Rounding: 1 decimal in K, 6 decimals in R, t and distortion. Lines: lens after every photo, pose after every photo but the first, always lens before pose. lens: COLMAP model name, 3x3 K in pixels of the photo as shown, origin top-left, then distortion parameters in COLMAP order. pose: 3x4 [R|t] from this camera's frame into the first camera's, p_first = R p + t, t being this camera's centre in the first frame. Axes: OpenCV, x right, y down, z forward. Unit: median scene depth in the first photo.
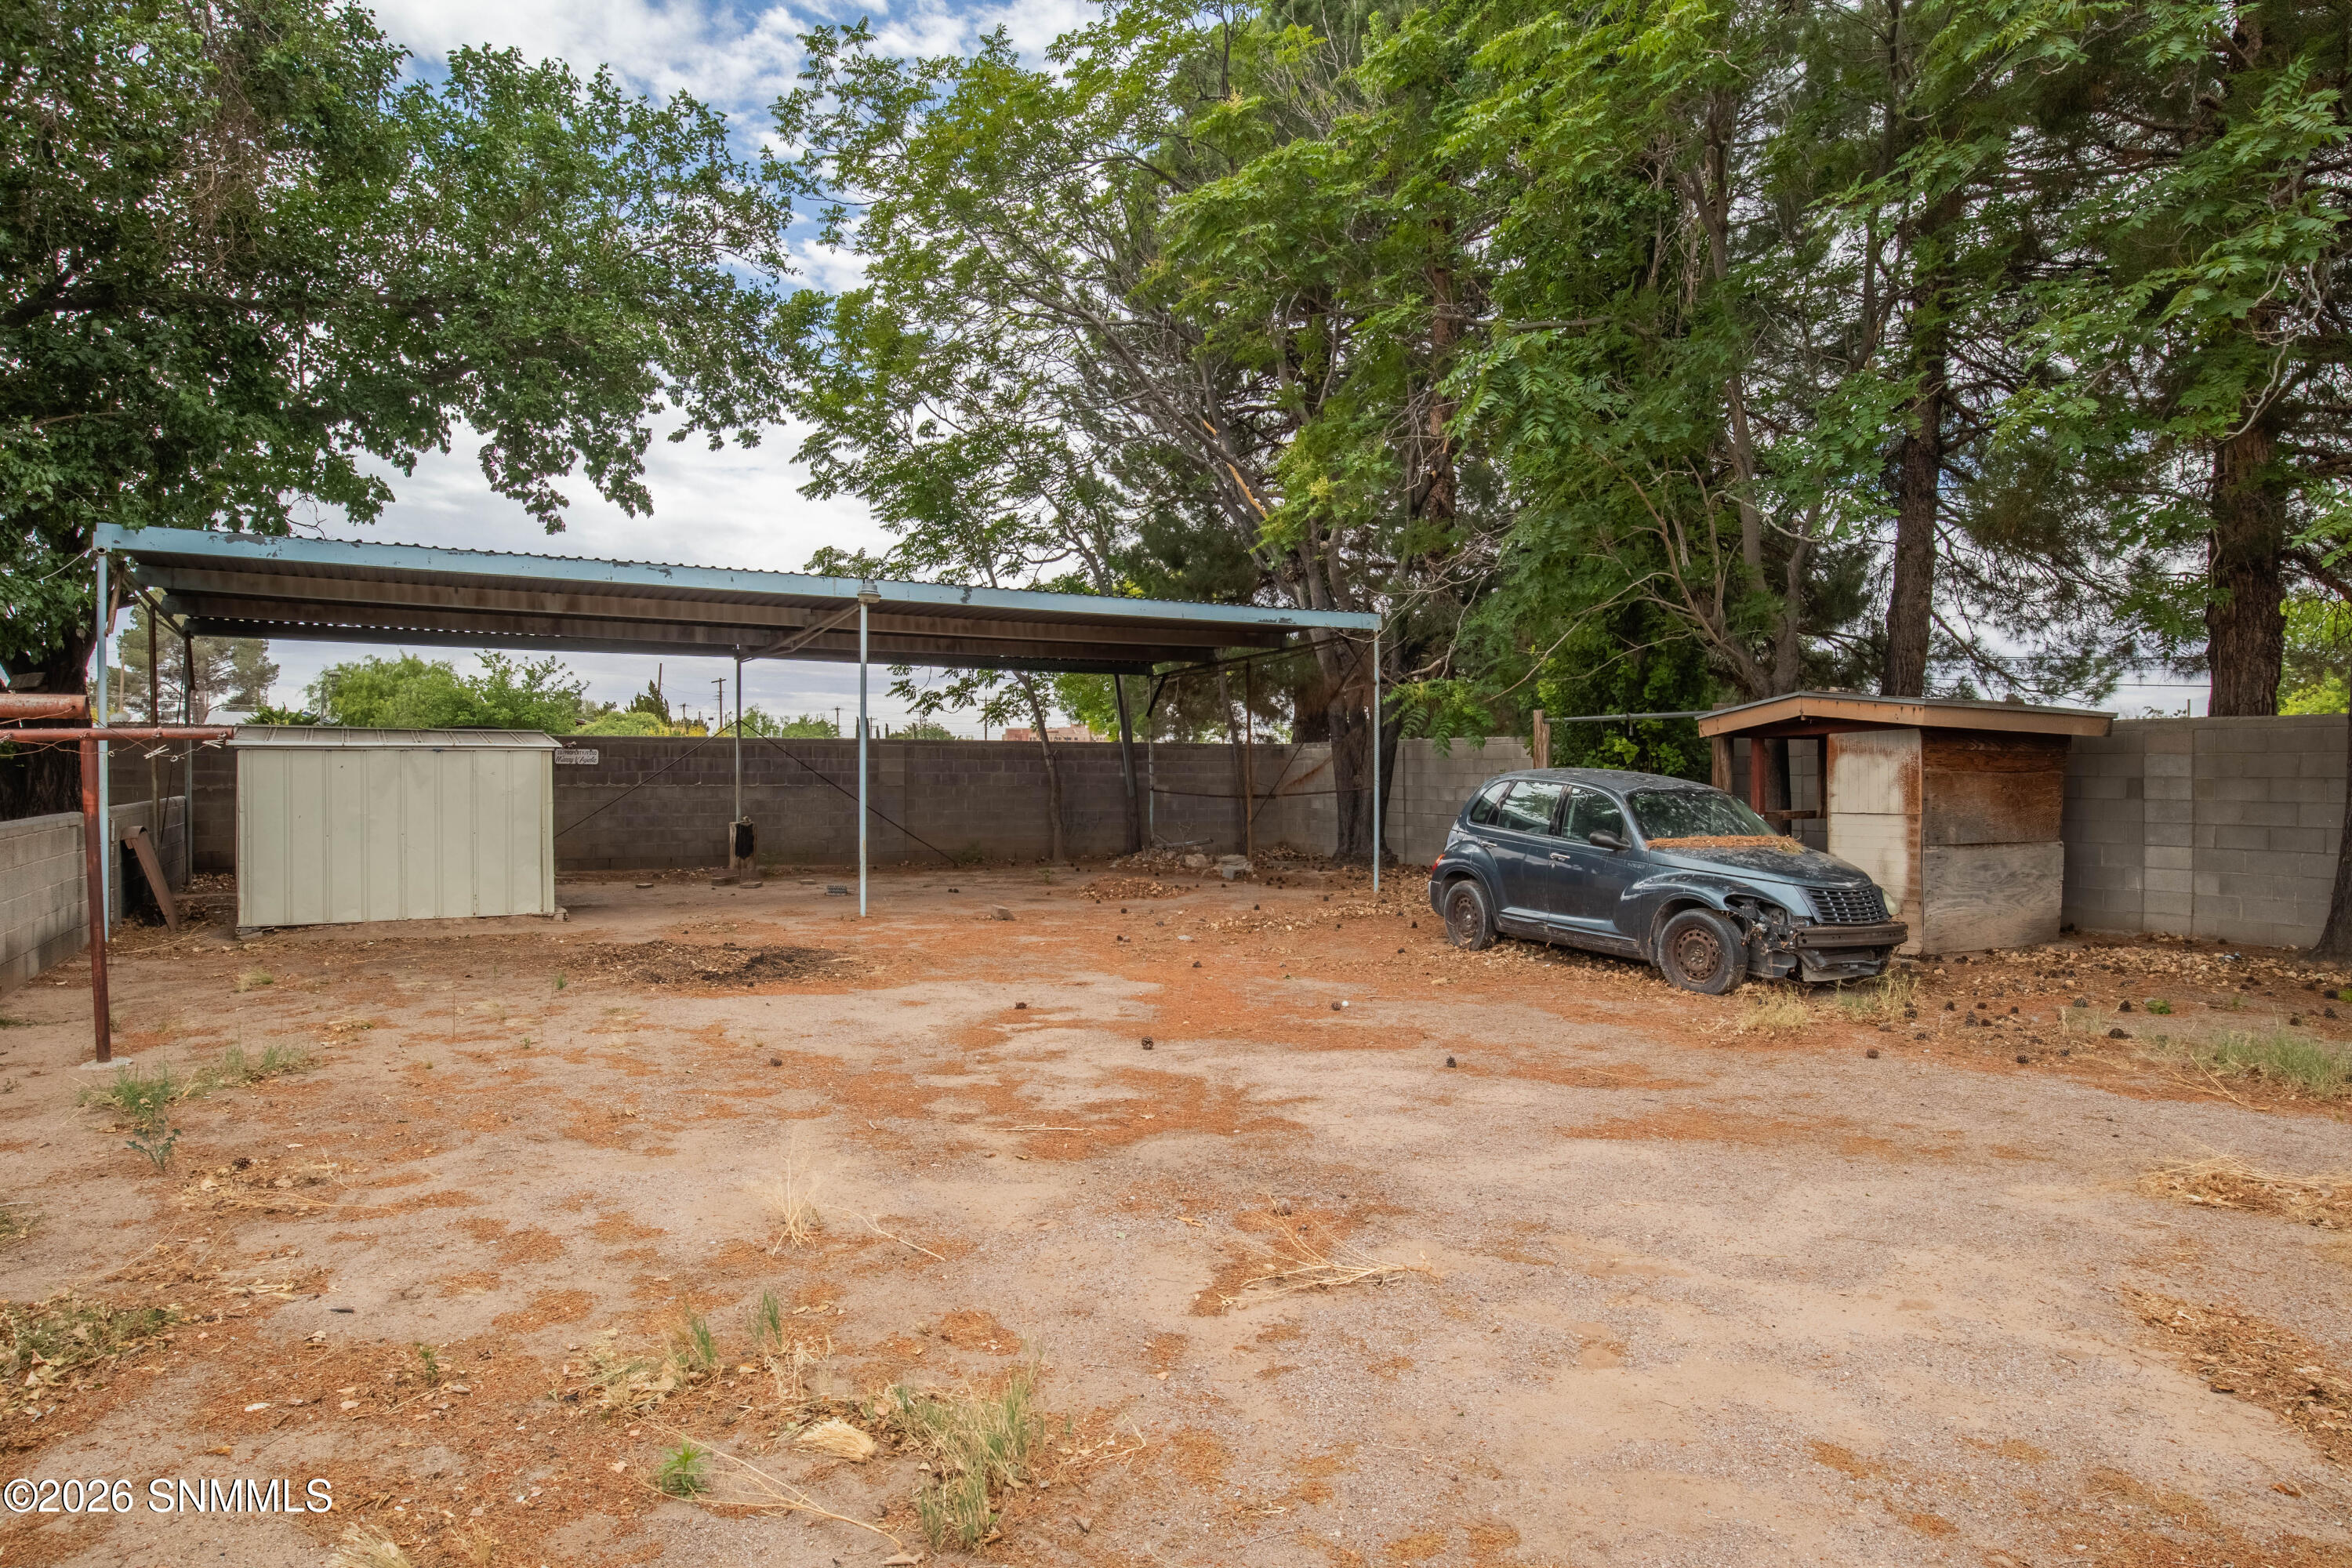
lens RADIAL K [[1441.9, 0, 1181.5], [0, 1441.9, 777.4], [0, 0, 1]] dist [-0.031049, 0.007791]
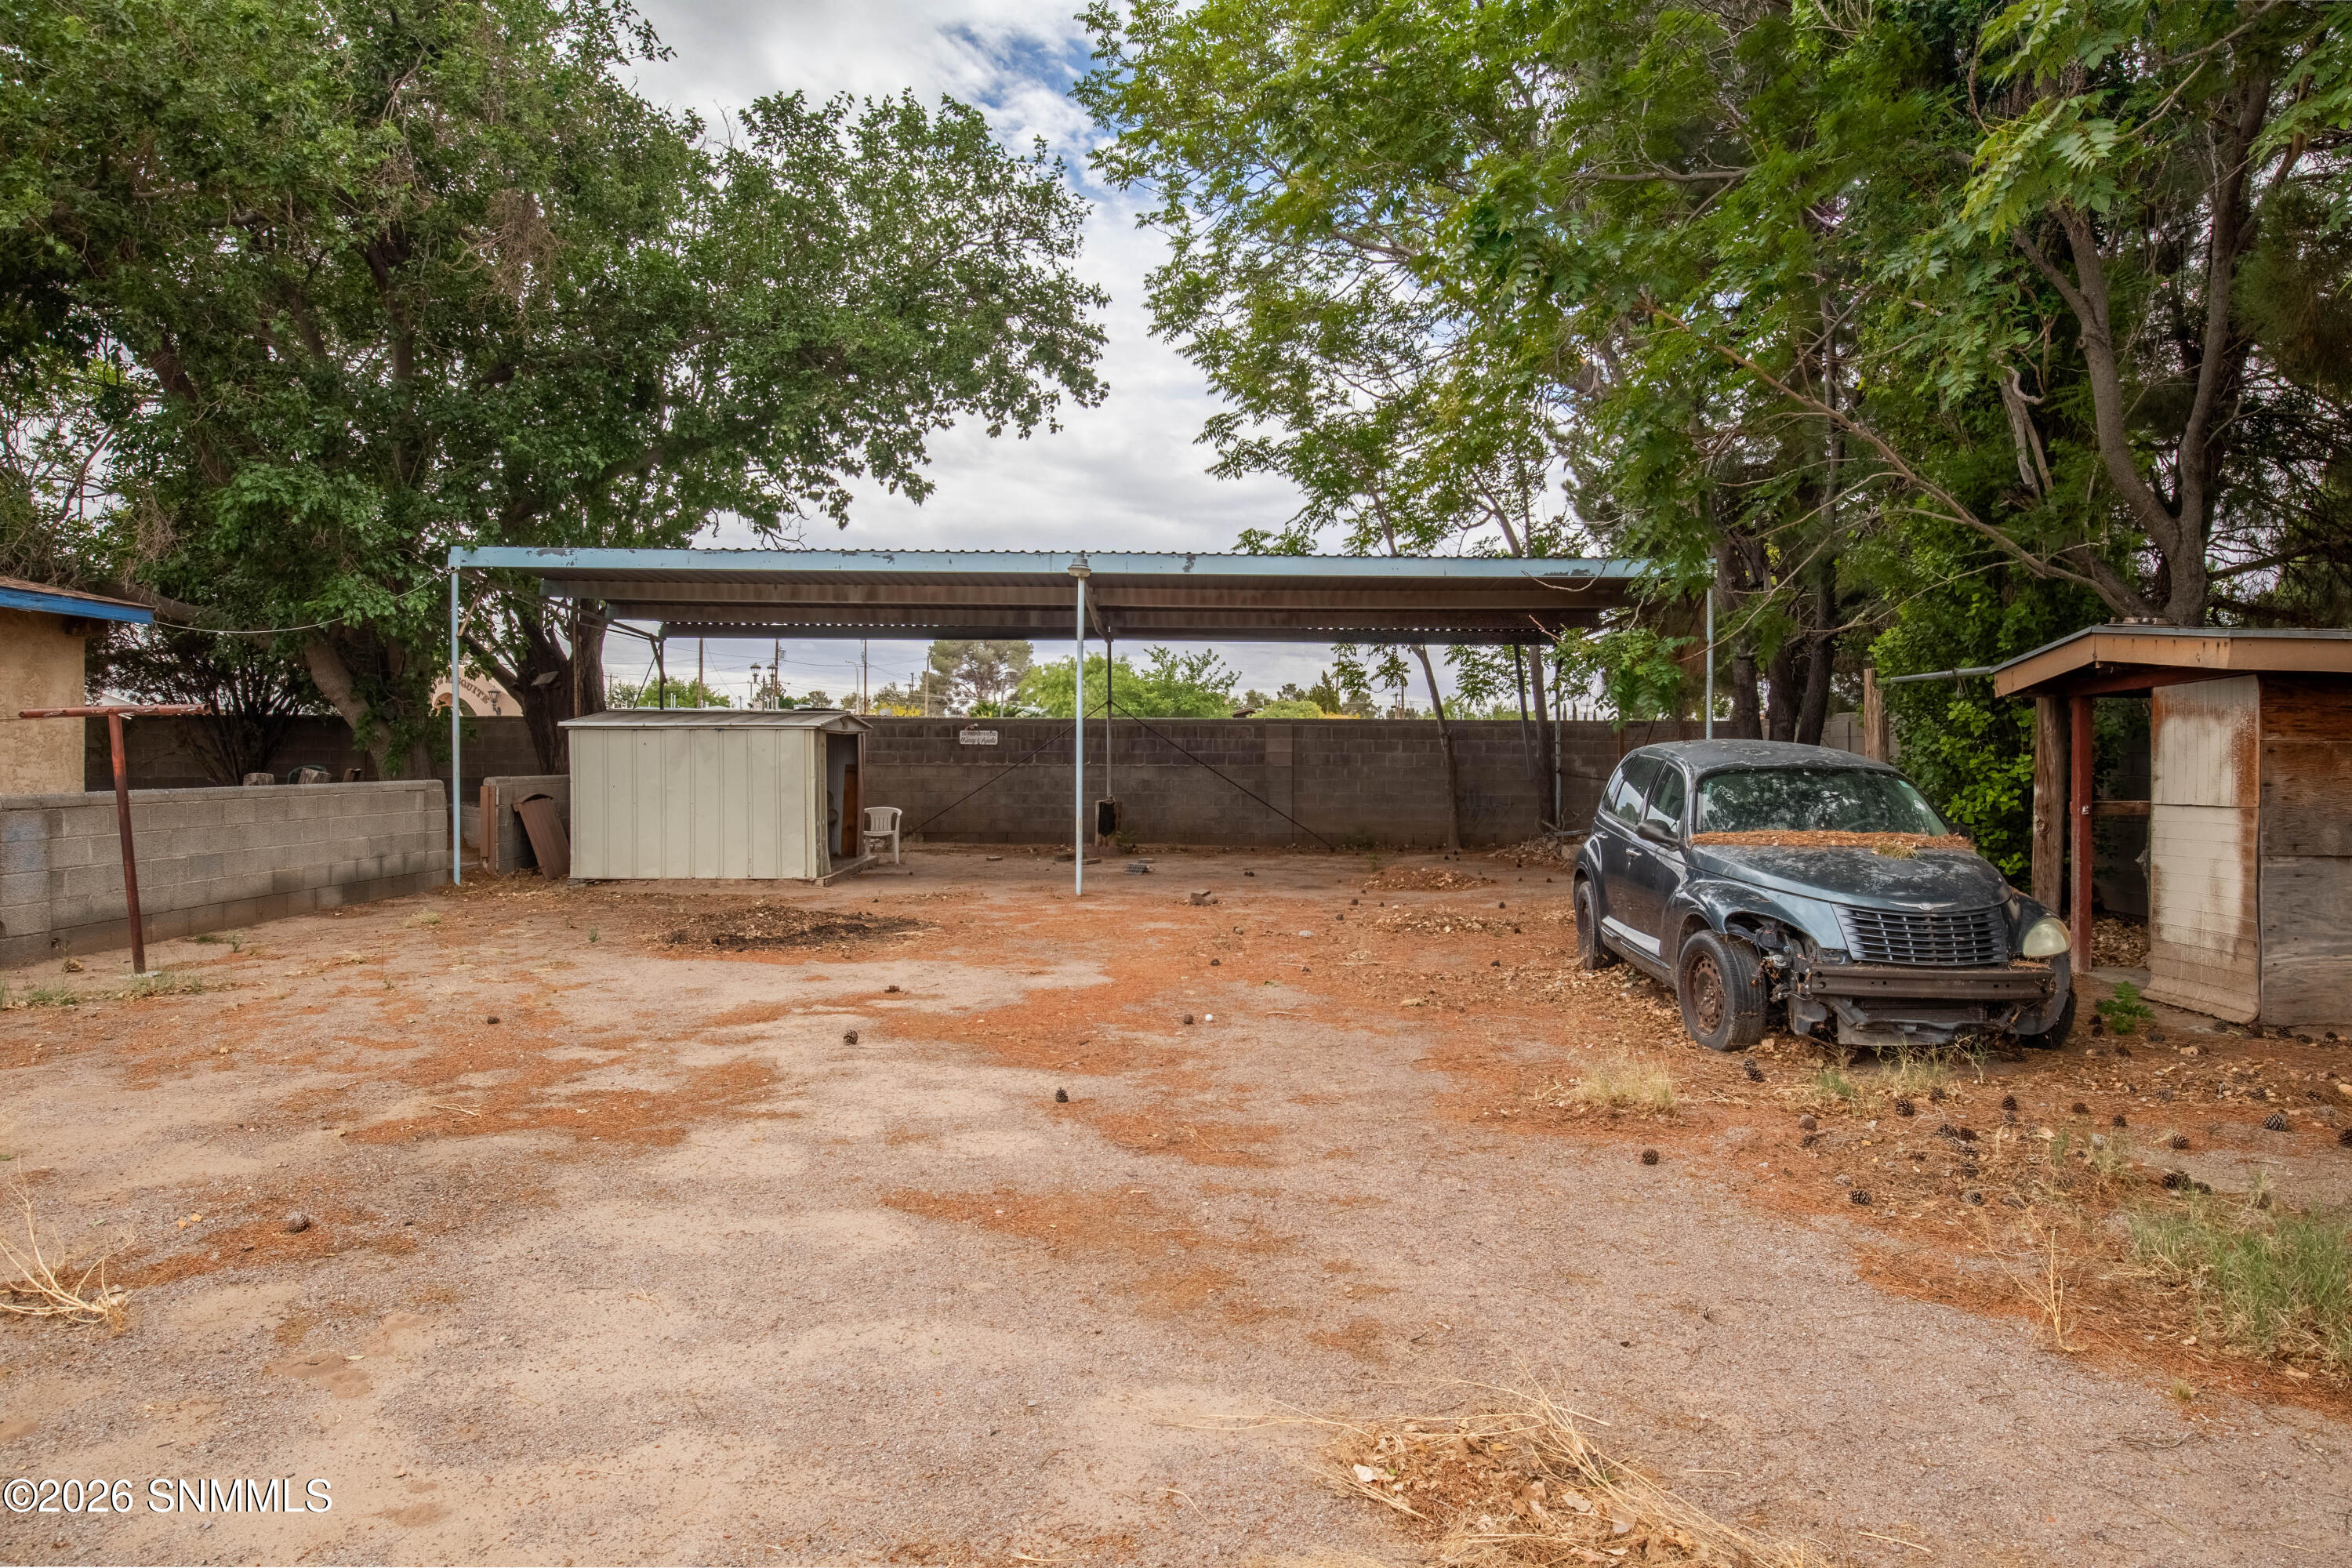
lens RADIAL K [[1441.9, 0, 1177.2], [0, 1441.9, 794.5], [0, 0, 1]] dist [-0.031049, 0.007791]
pose [[0.880901, 0.013175, -0.473117, 0.387727], [-0.003353, 0.999761, 0.021598, 0.007650], [0.473288, -0.017439, 0.880735, 0.203200]]
